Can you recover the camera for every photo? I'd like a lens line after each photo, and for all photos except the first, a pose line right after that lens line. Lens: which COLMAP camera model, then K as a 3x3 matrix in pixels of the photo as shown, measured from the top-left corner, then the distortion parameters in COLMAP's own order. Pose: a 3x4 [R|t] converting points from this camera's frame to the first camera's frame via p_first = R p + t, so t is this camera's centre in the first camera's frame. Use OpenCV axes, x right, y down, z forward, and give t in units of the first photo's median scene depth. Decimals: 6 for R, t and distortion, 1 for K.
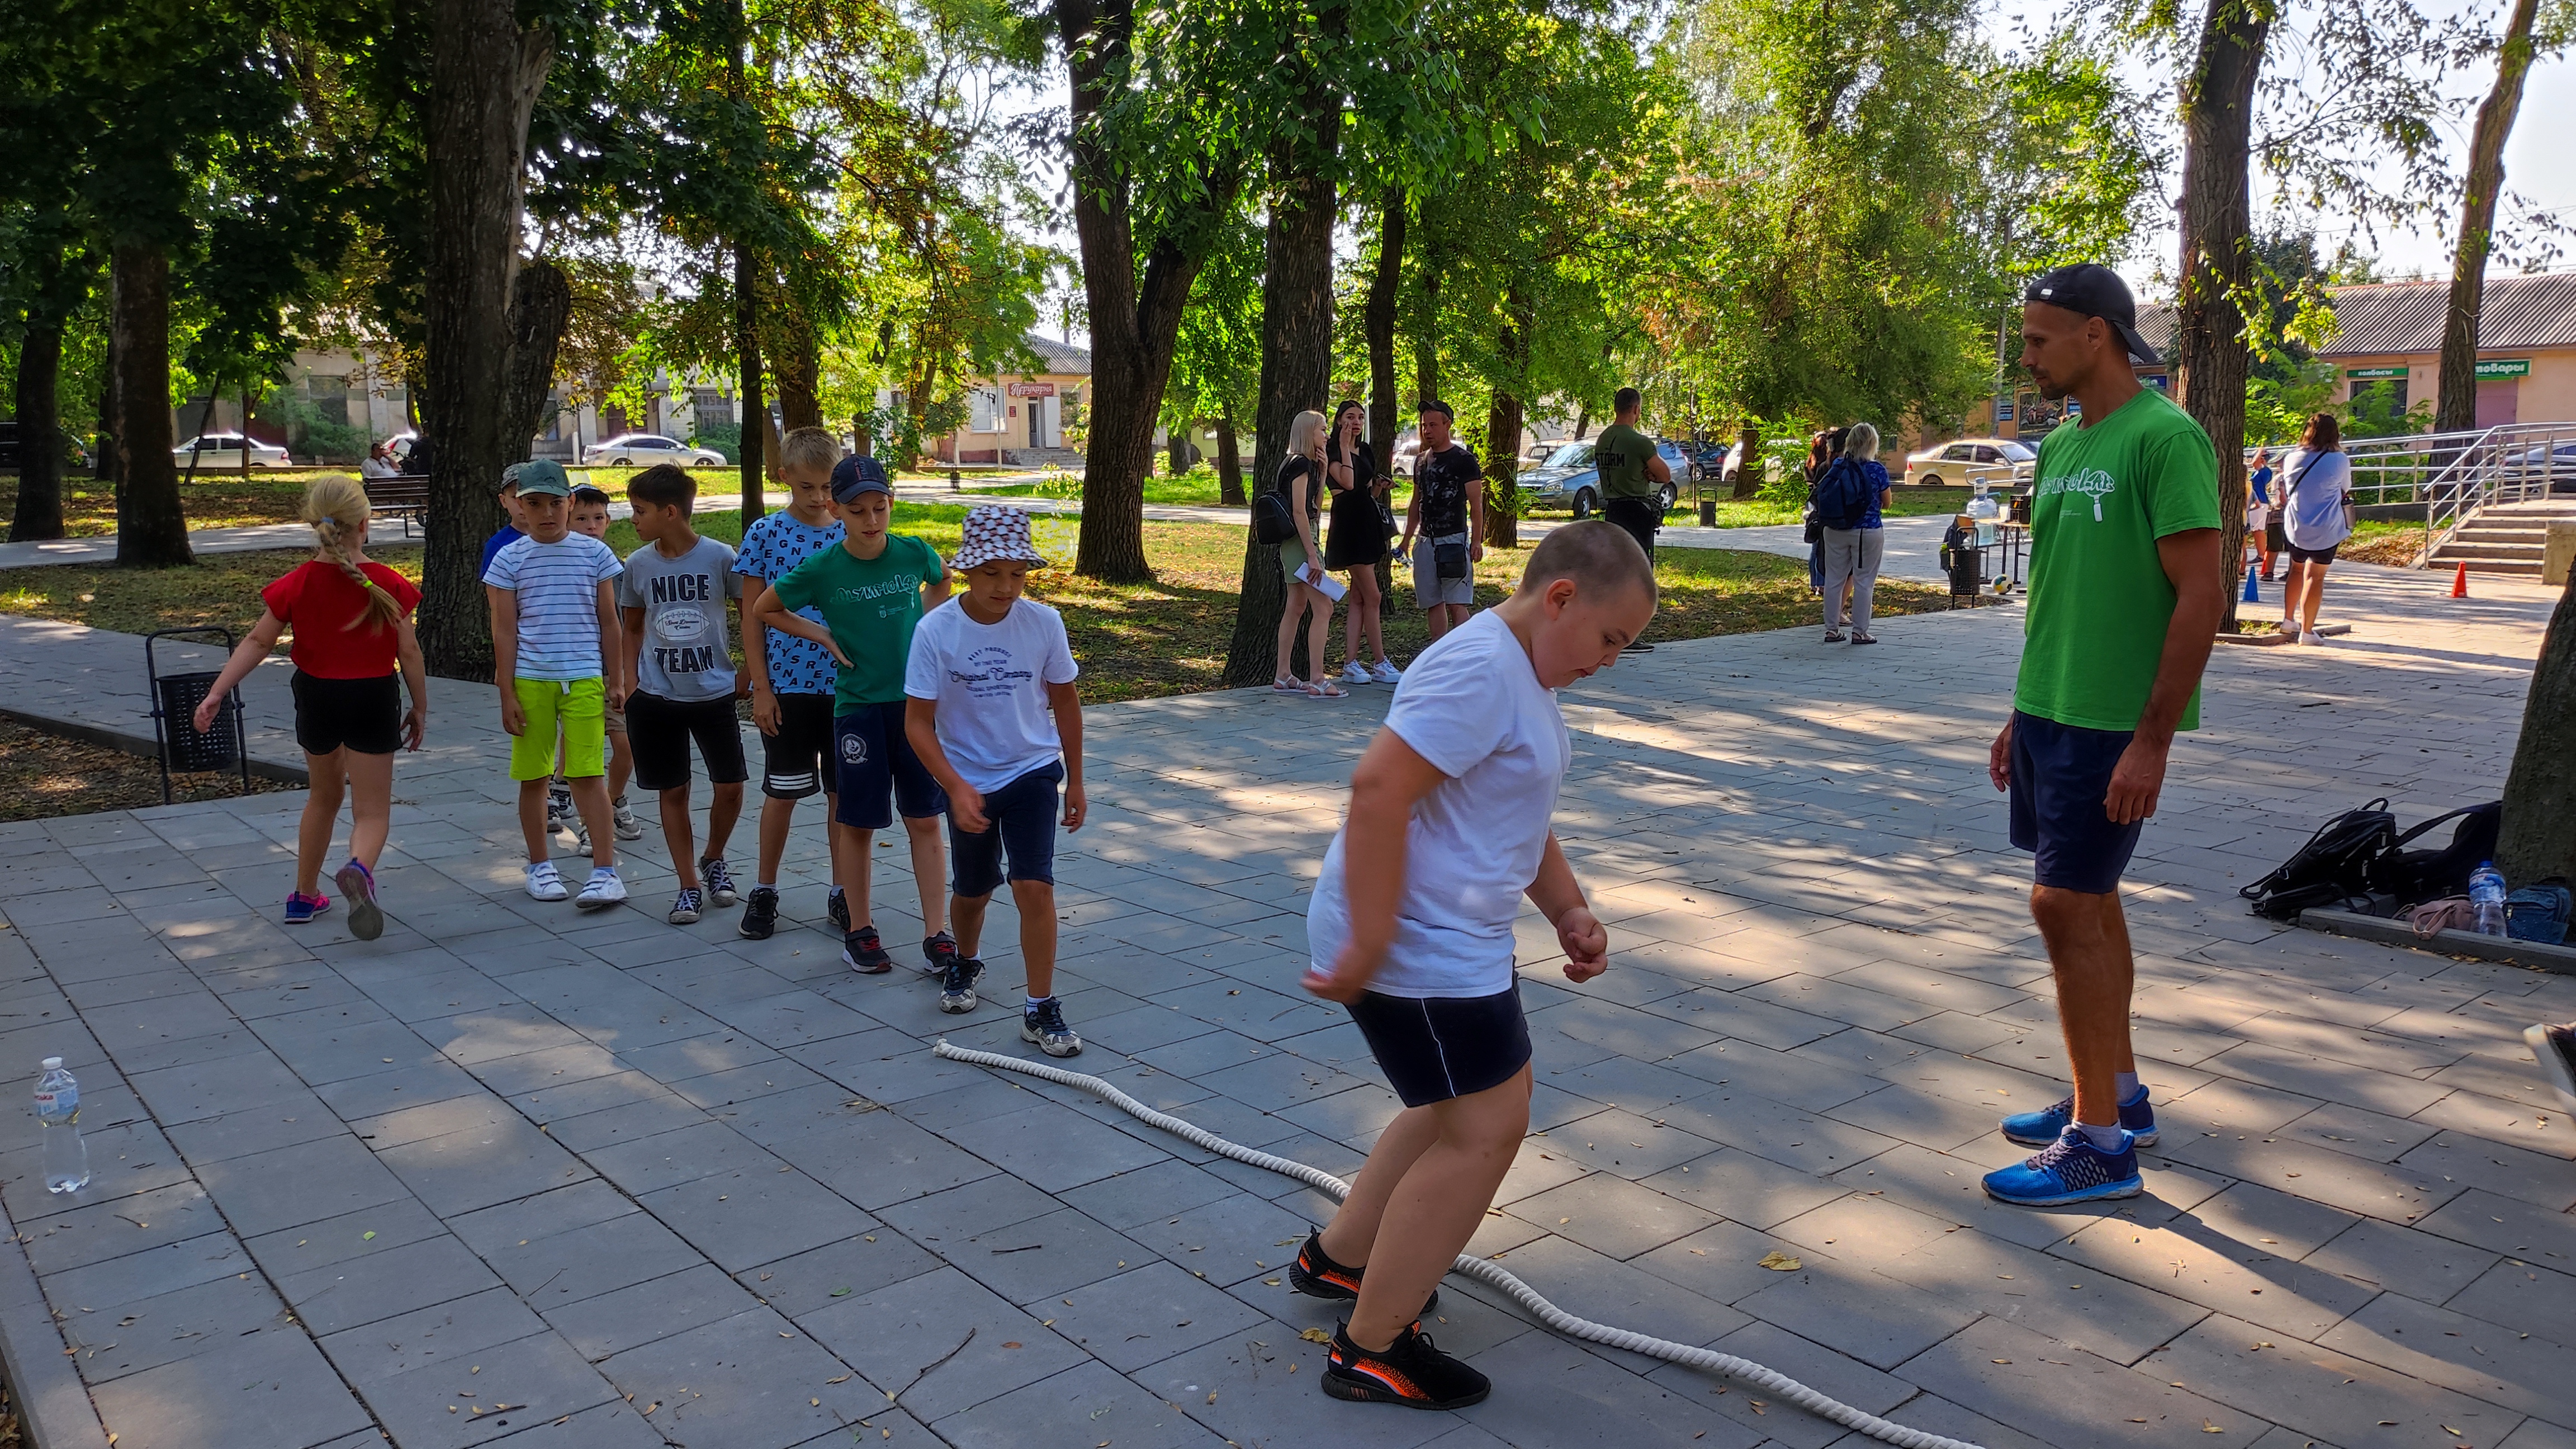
lens RADIAL K [[1921.2, 0, 1295.1], [0, 1921.2, 722.1], [0, 0, 1]] dist [0.031629, -0.030473]
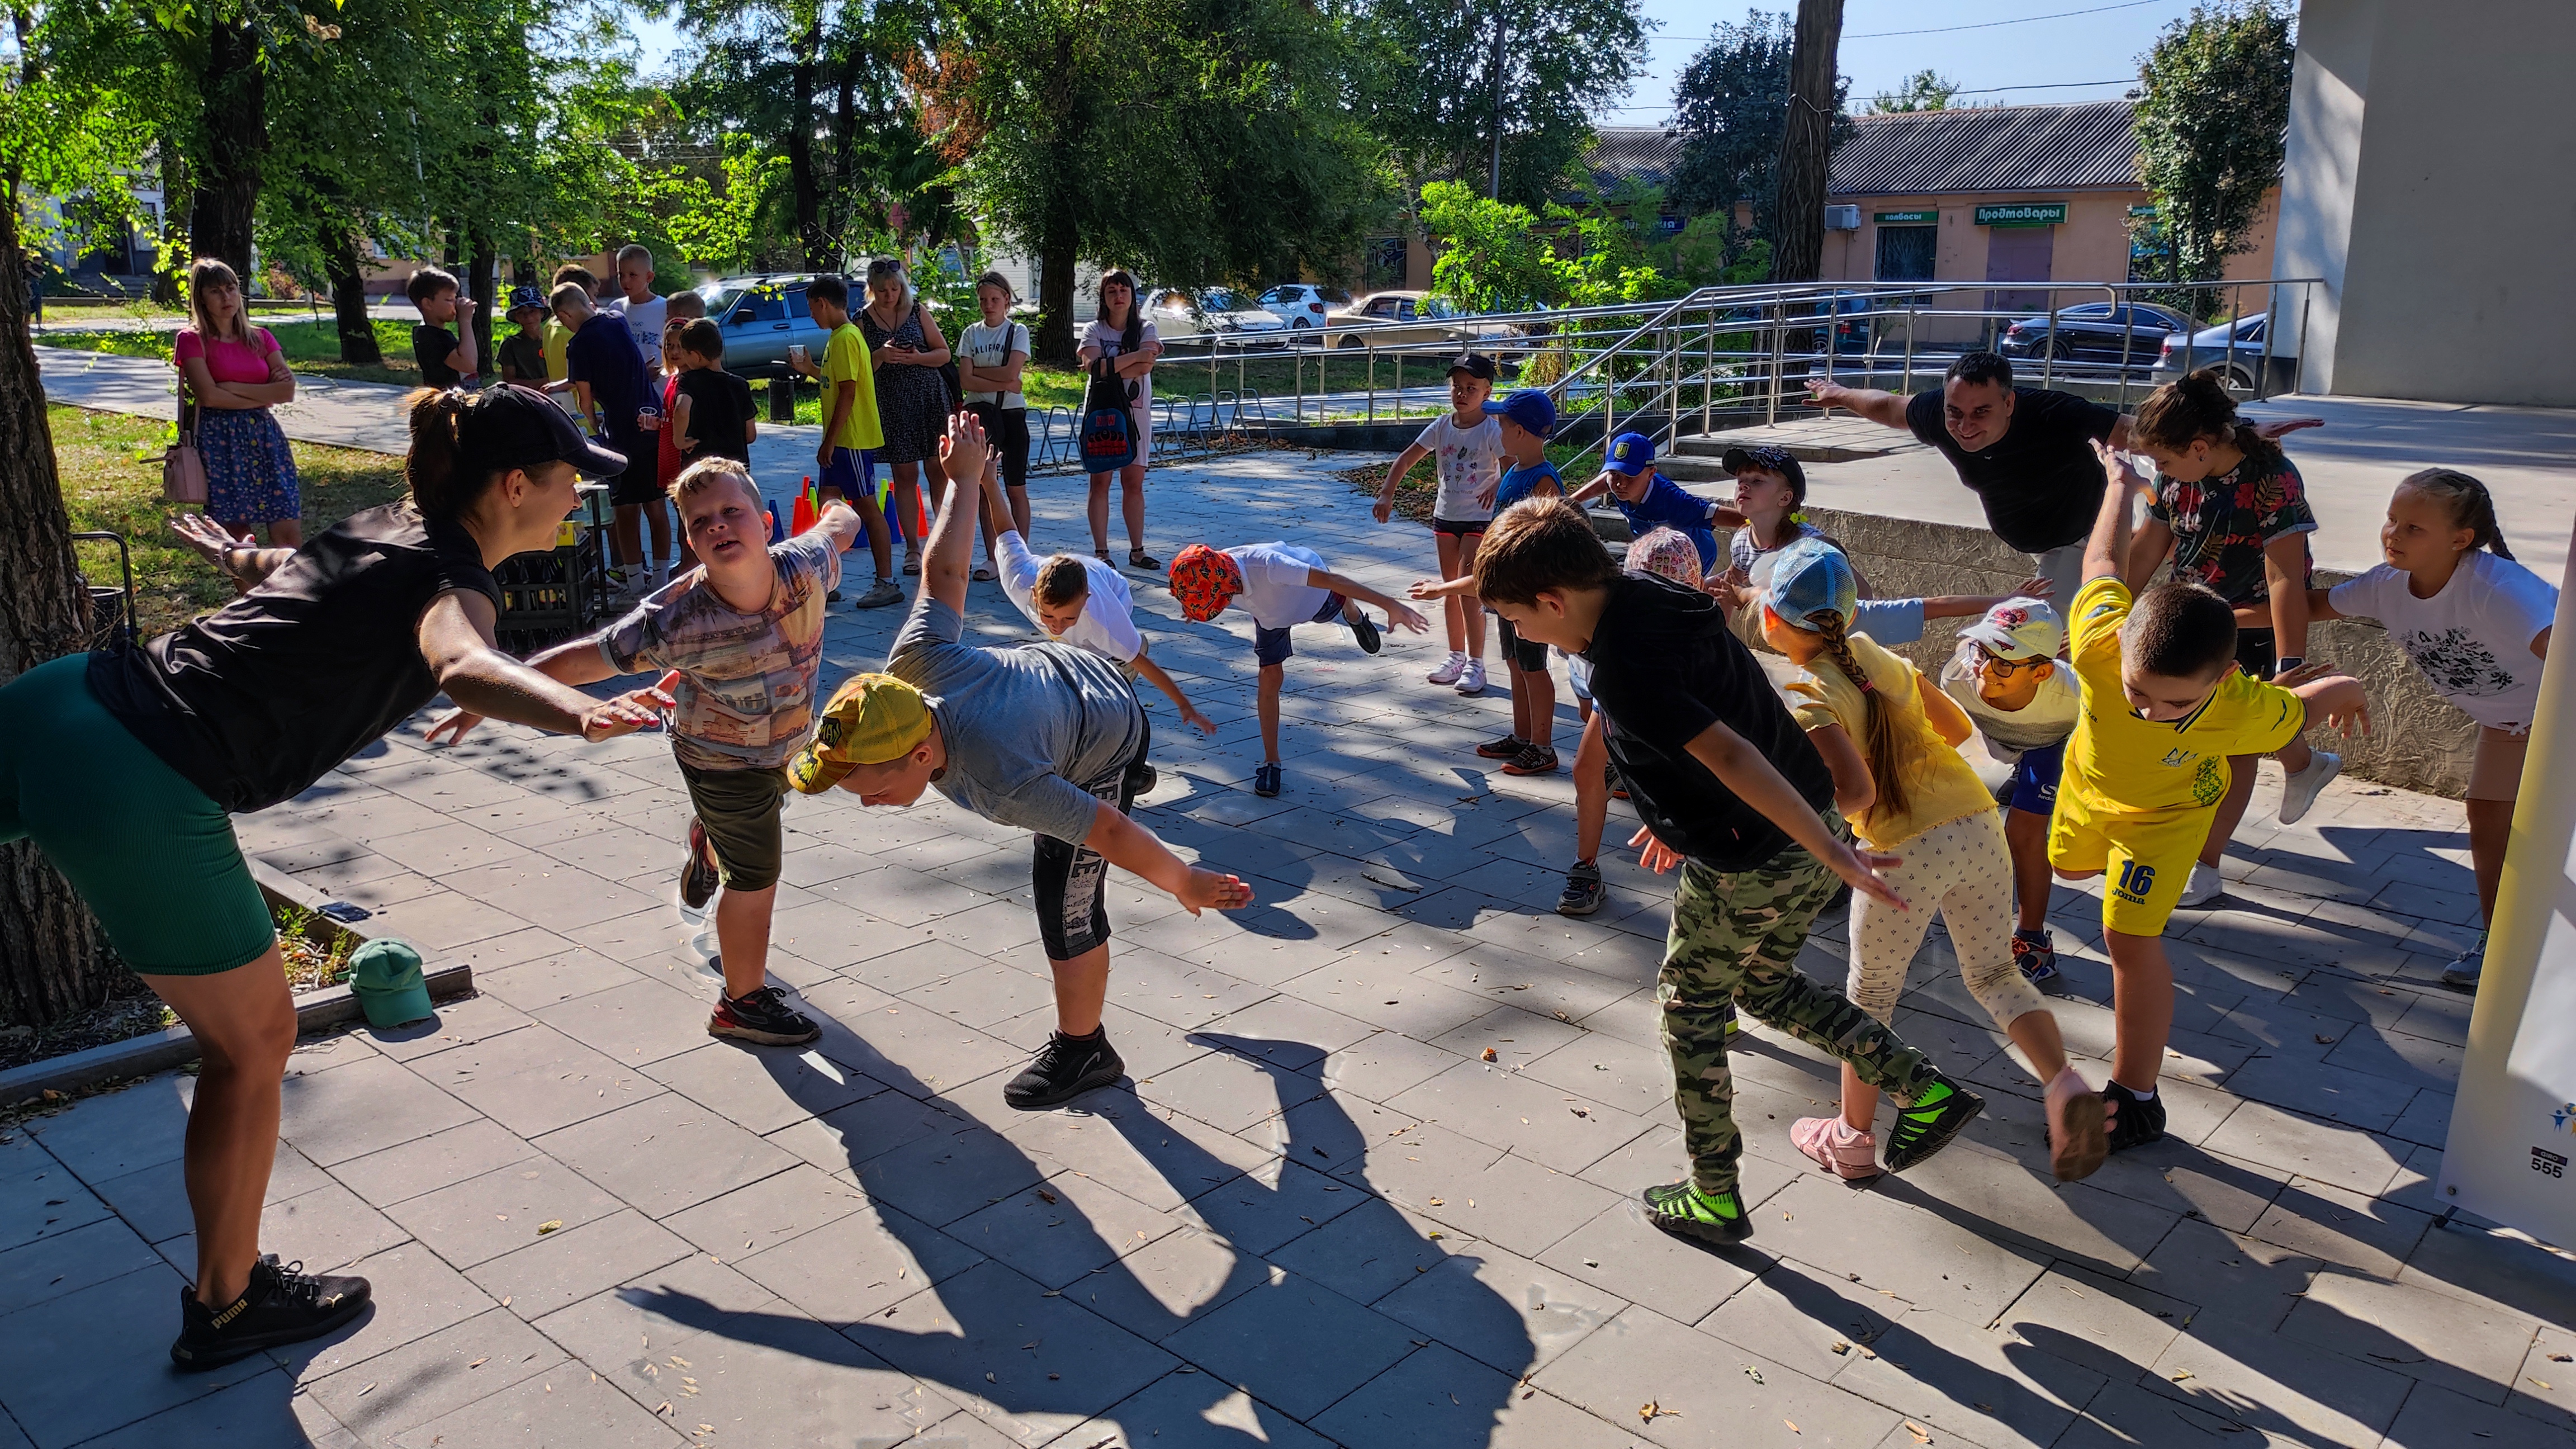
lens RADIAL K [[1921.2, 0, 1281.1], [0, 1921.2, 724.7], [0, 0, 1]] dist [0.031629, -0.030473]
pose [[0.990675, -0.014244, 0.135499, 0.185275], [0.003021, 0.996572, 0.082680, -0.032739], [-0.136213, -0.081500, 0.987322, 0.204034]]
